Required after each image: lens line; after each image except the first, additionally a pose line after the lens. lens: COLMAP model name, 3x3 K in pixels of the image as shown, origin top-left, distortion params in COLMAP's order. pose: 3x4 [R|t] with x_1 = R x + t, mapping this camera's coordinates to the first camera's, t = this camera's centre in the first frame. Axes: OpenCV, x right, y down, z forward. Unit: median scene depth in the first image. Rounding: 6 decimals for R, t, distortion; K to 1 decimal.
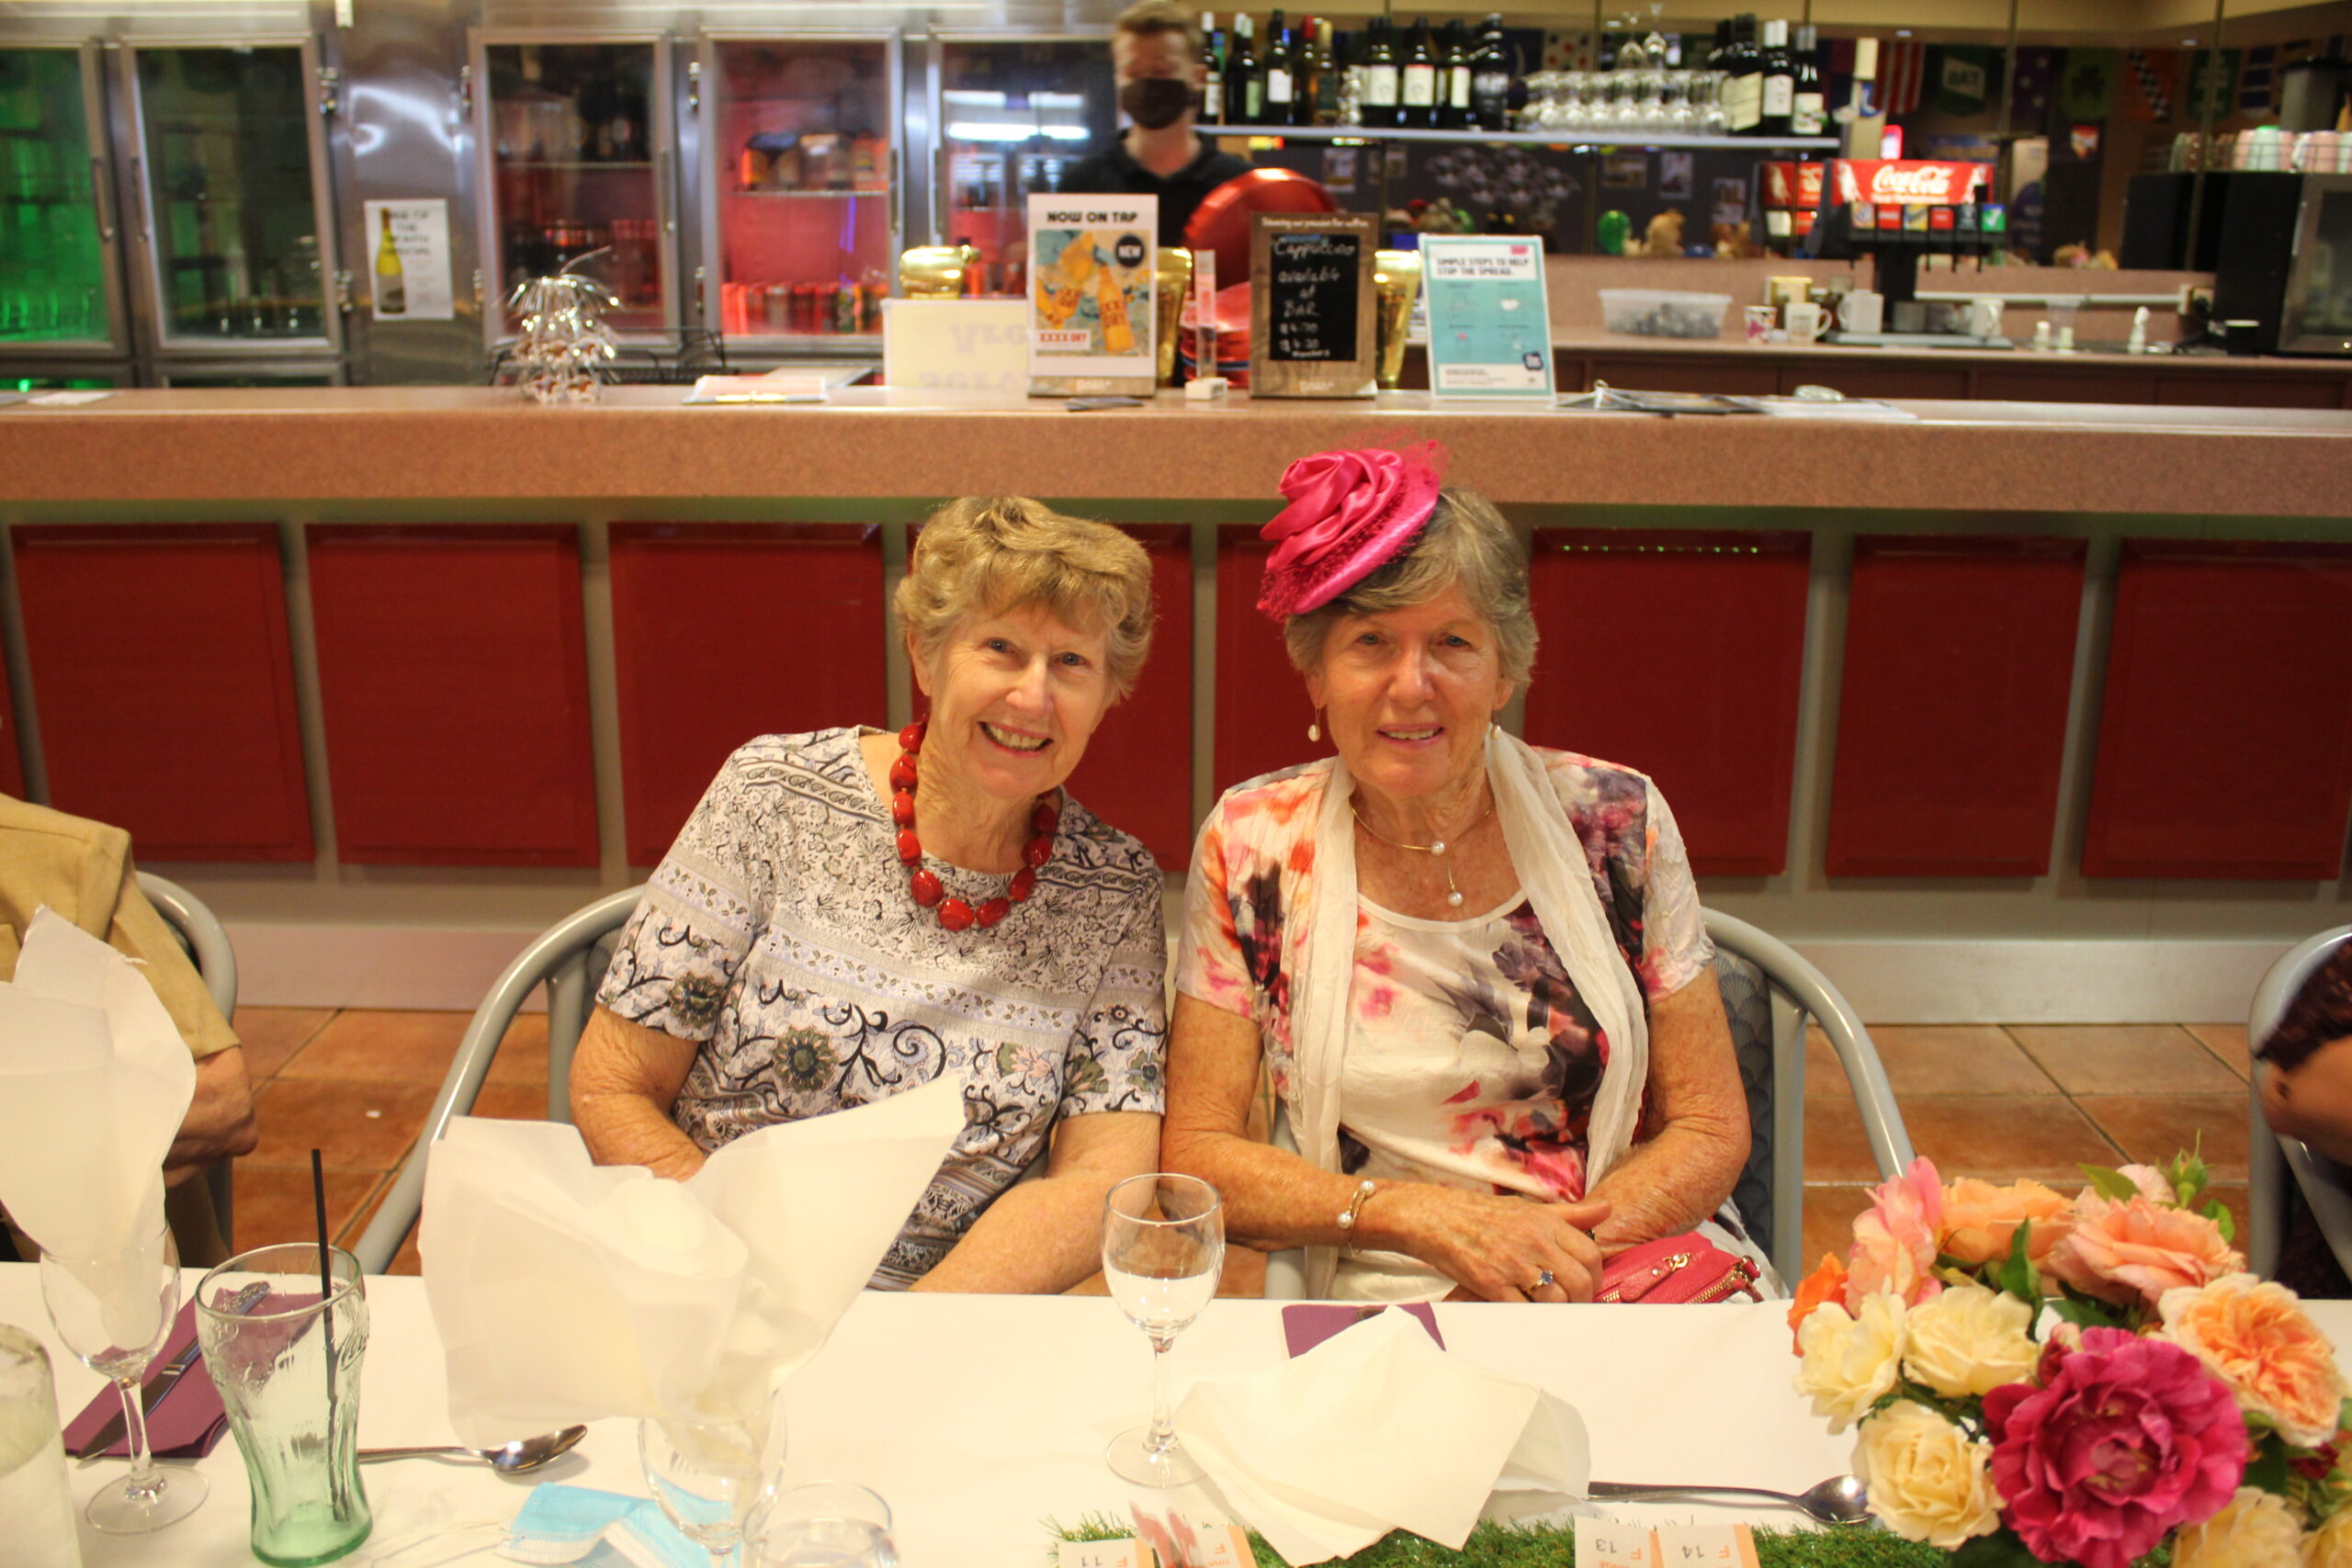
lens RADIAL K [[2111.0, 0, 1186.4], [0, 2111.0, 802.8], [0, 0, 1]] dist [-0.135413, 0.108212]
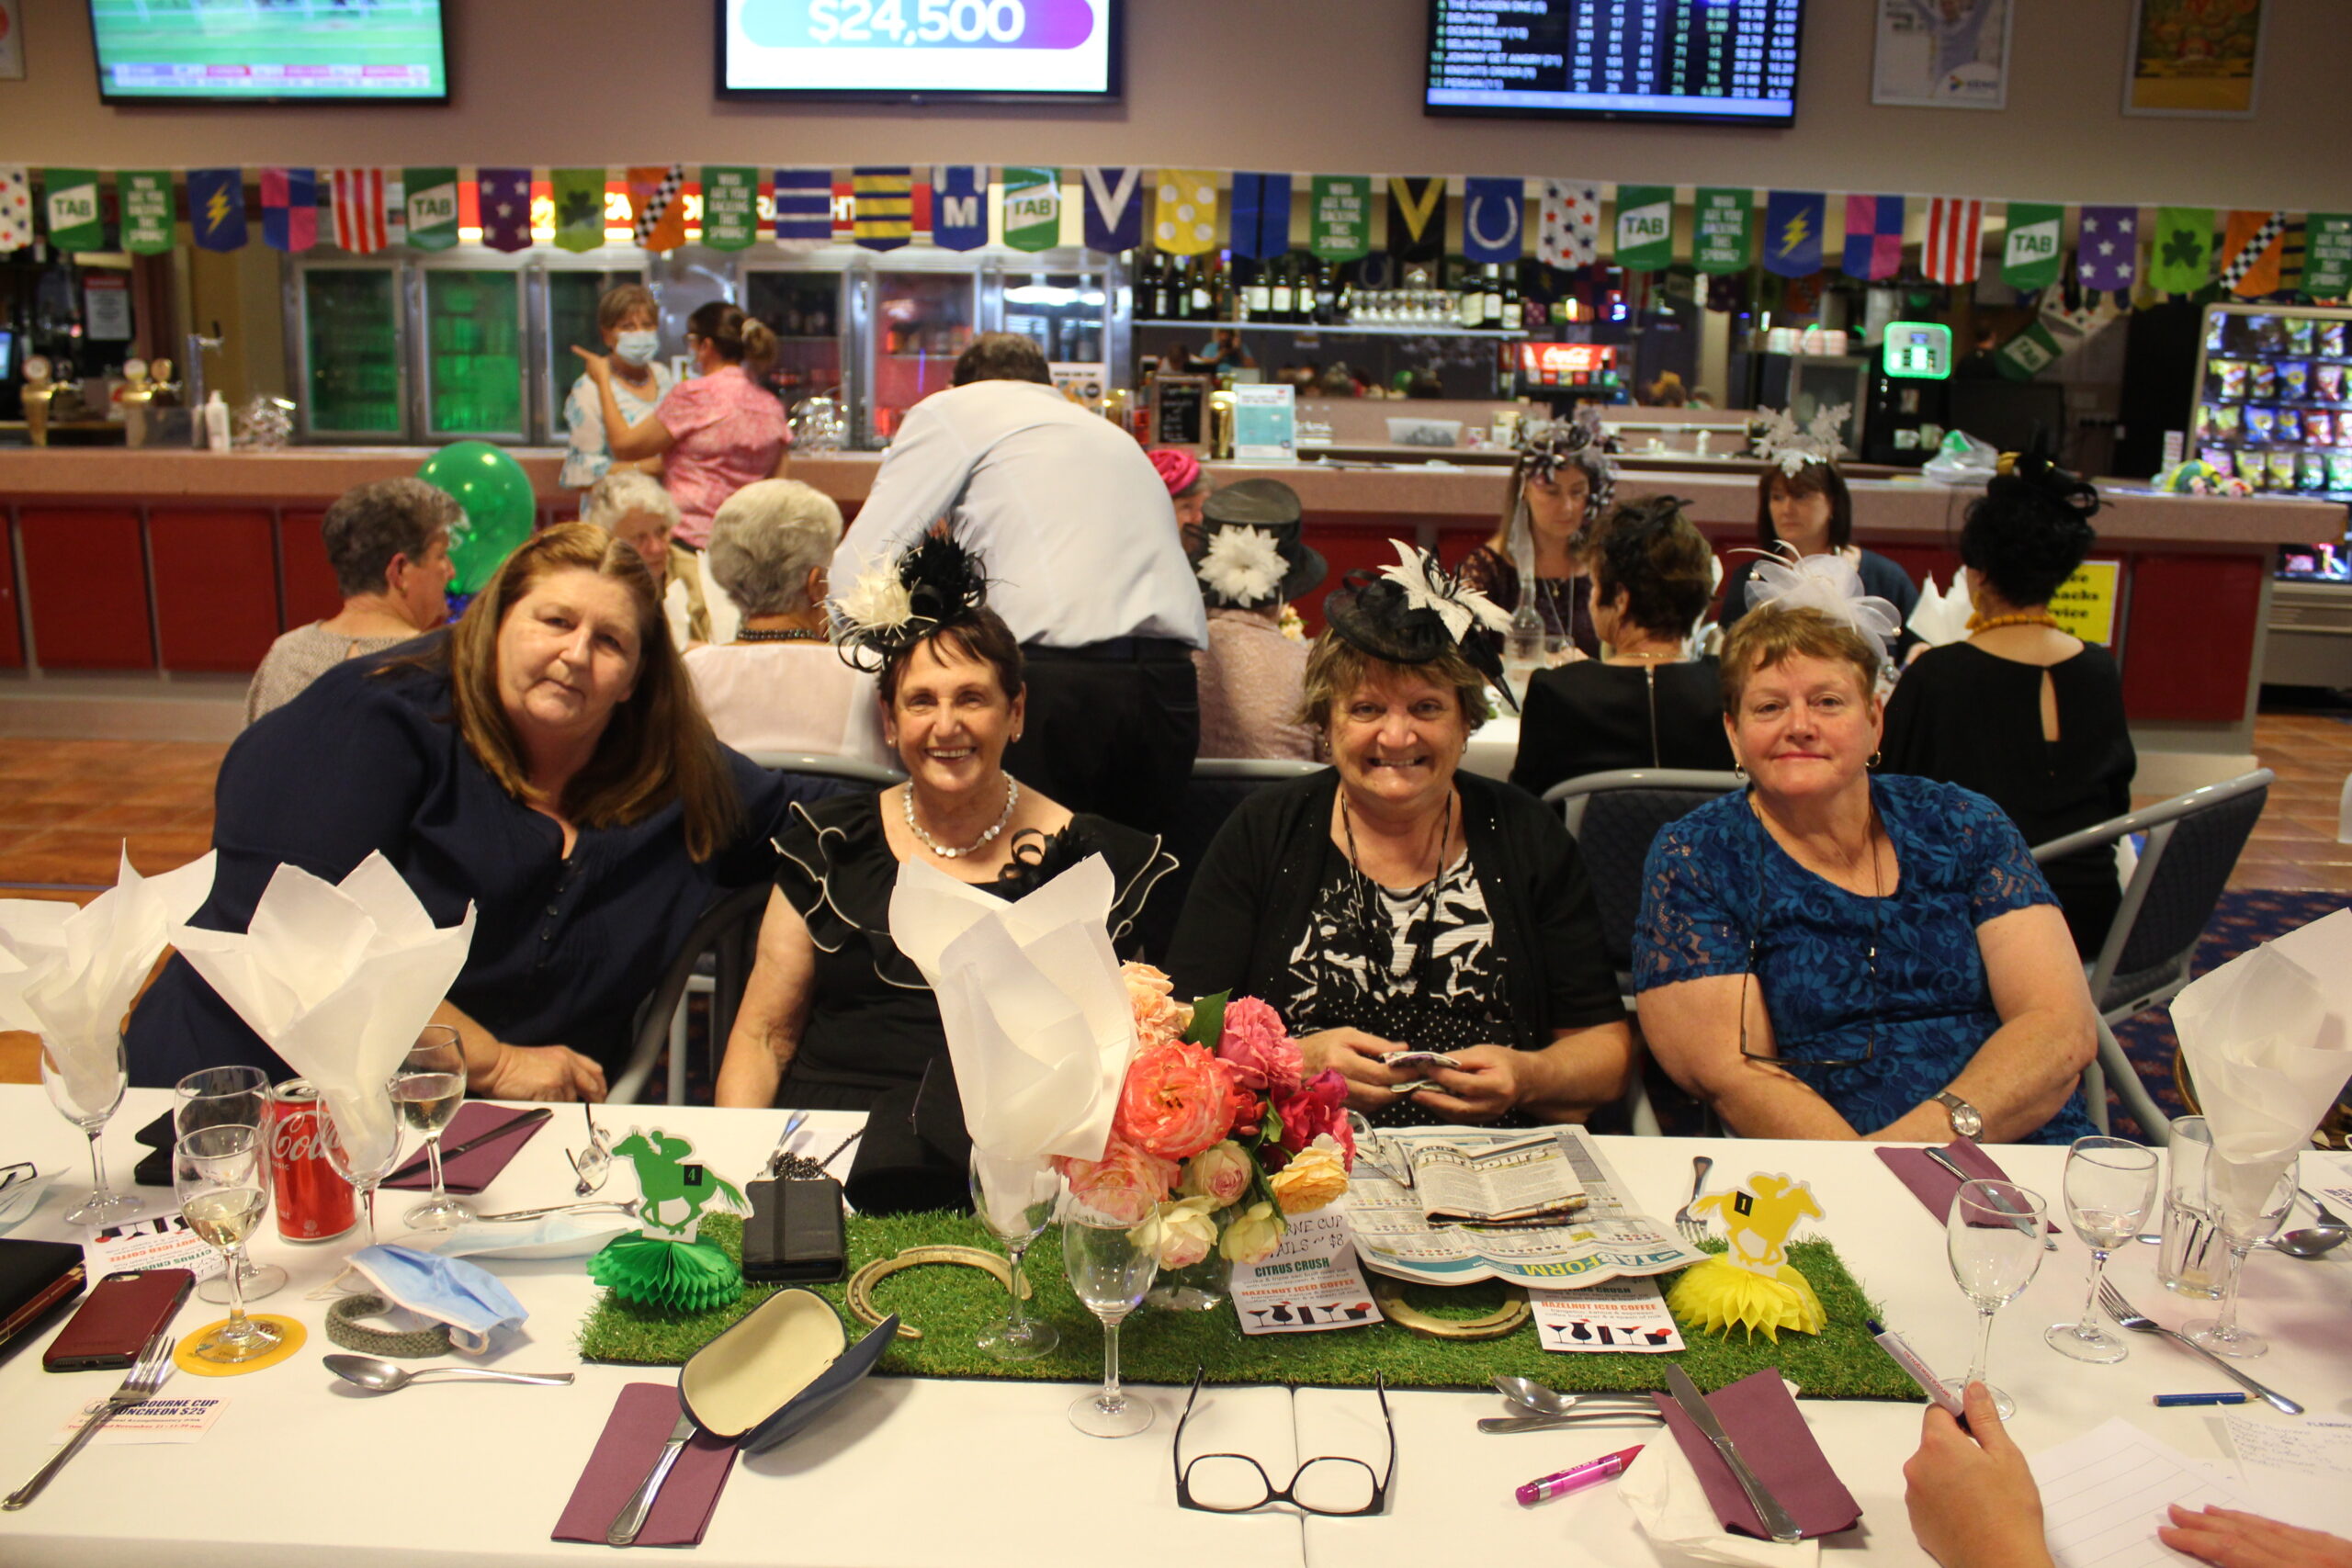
lens RADIAL K [[1959.2, 0, 1166.7], [0, 1959.2, 800.1], [0, 0, 1]] dist [-0.151796, 0.121251]
pose [[0.999577, 0.018196, -0.022678, 0.063979], [-0.019421, 0.998297, -0.055011, 0.163998], [0.021638, 0.055428, 0.998228, -0.600644]]
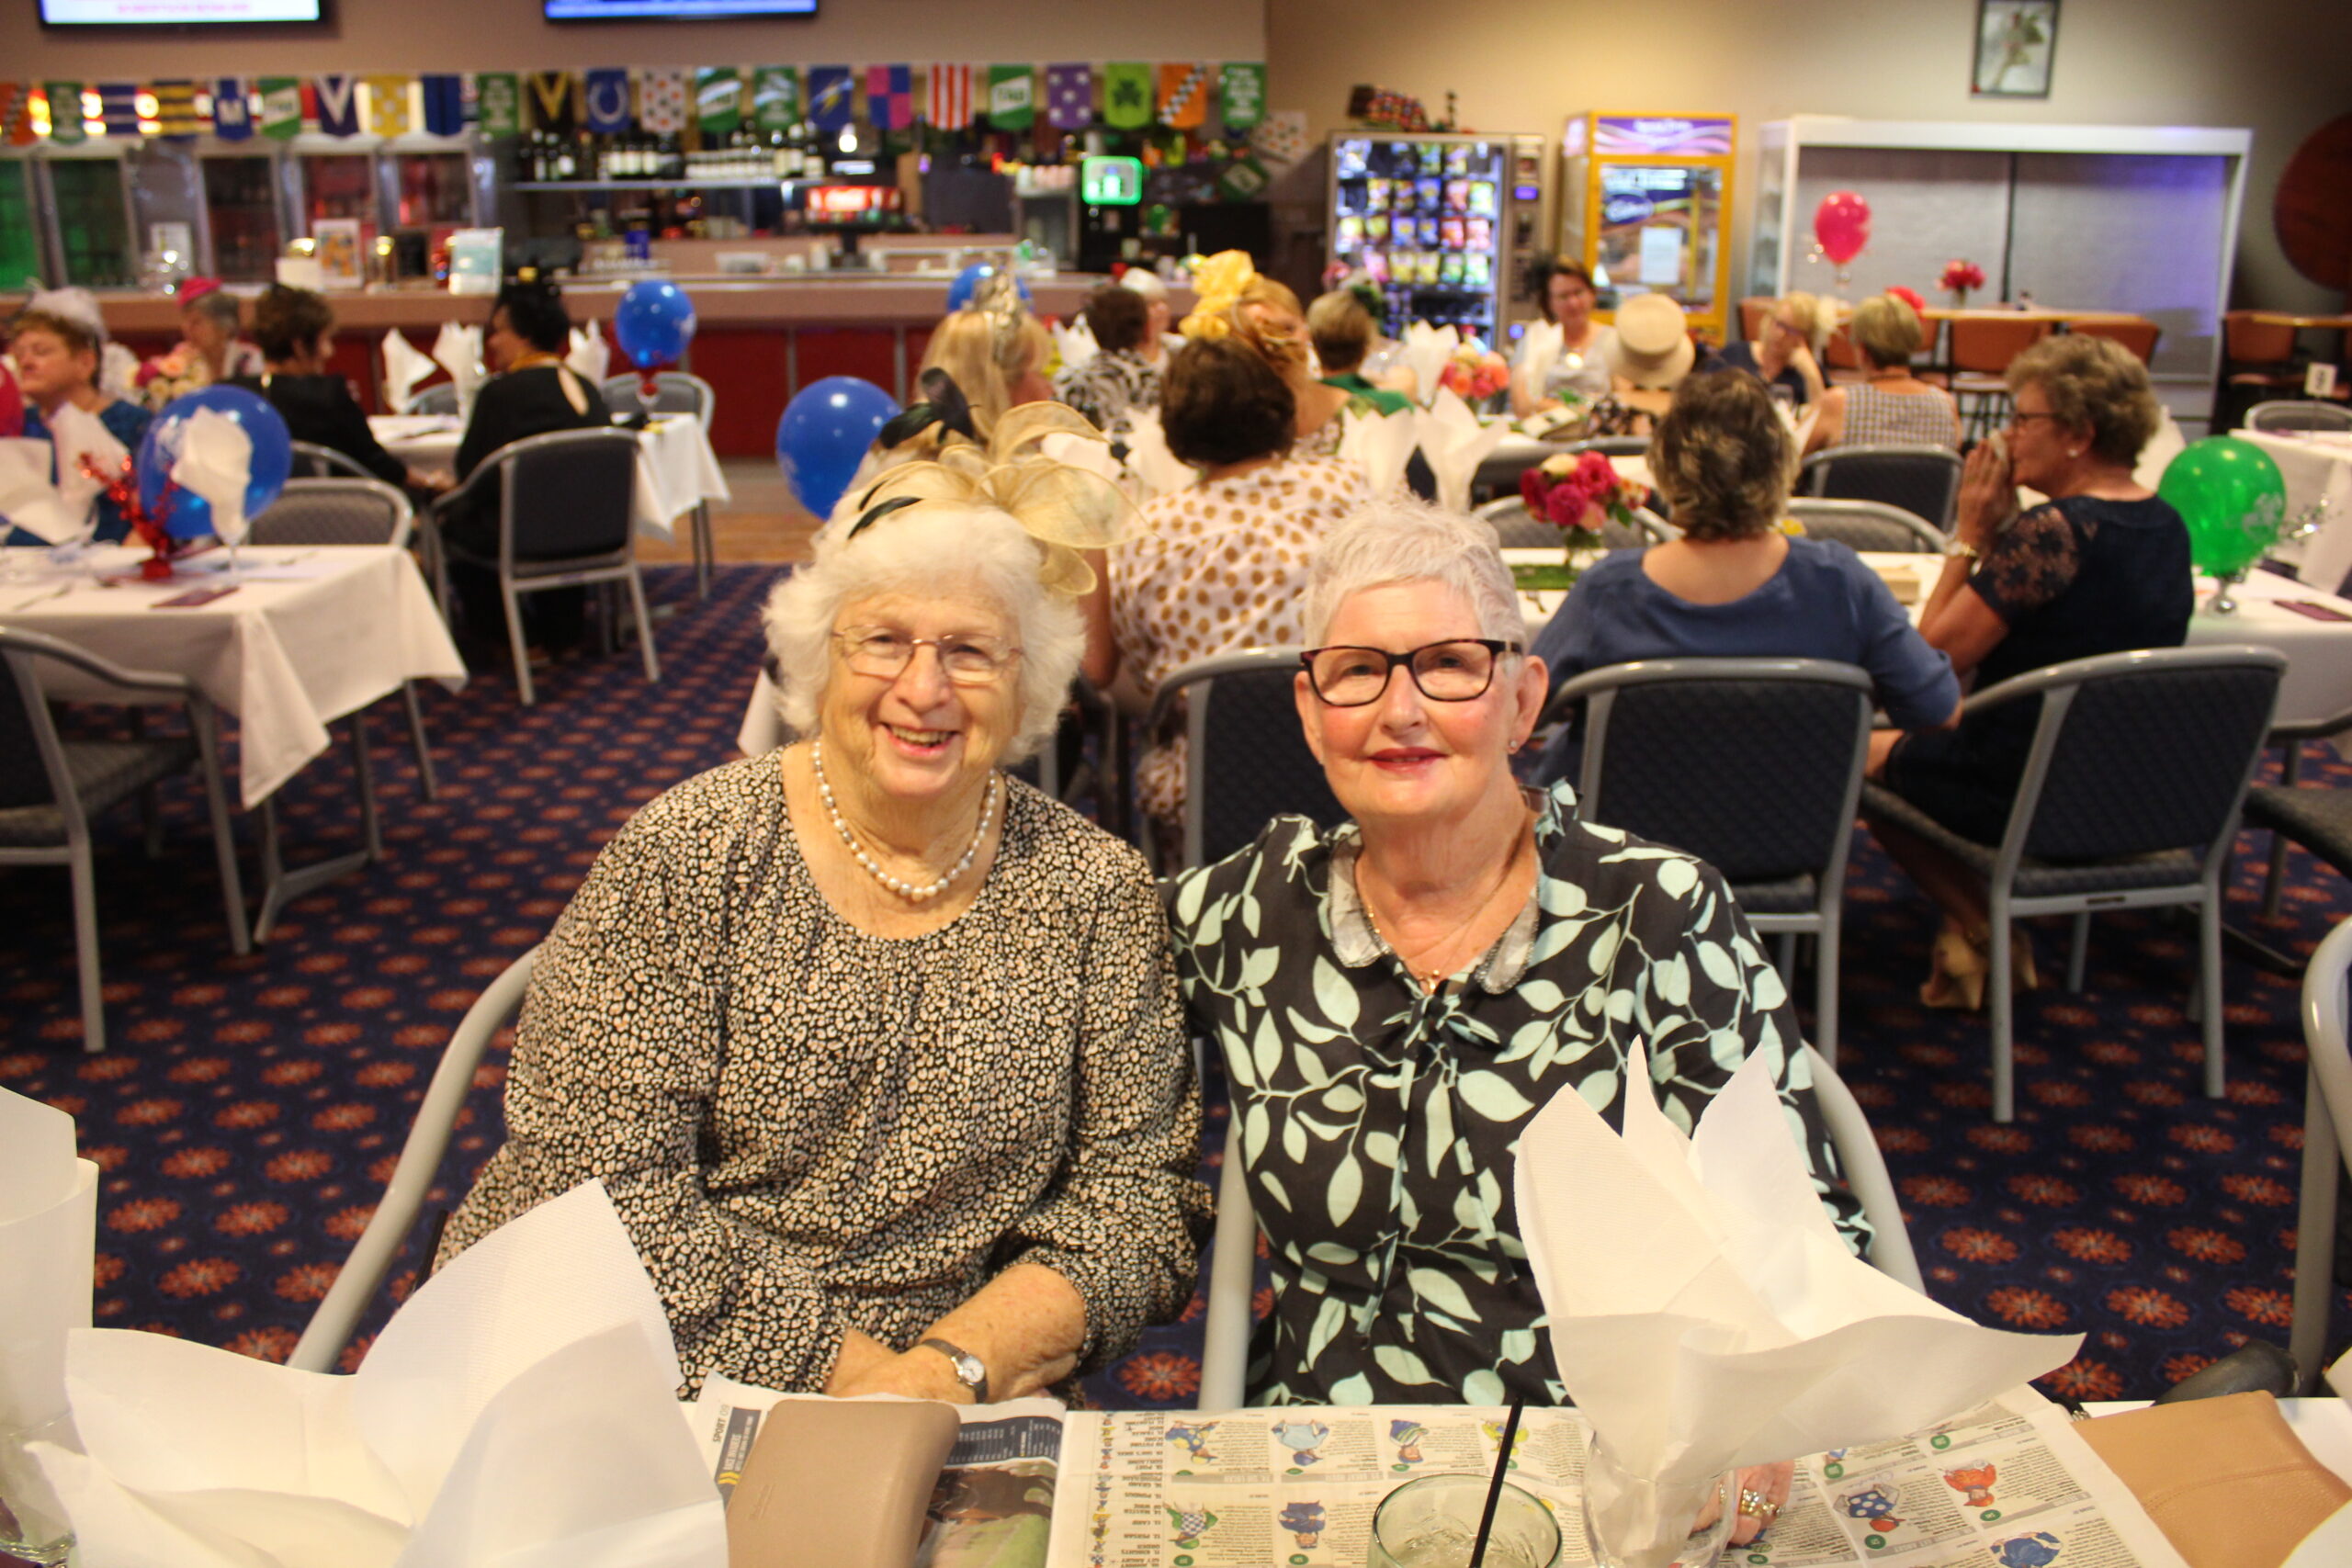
lens RADIAL K [[1959.2, 0, 1173.4], [0, 1959.2, 792.5], [0, 0, 1]] dist [-0.151796, 0.121251]
pose [[0.999825, -0.001752, -0.018617, 0.743357], [0.001954, 0.999939, 0.010860, 0.302725], [0.018597, -0.010895, 0.999768, -1.027420]]
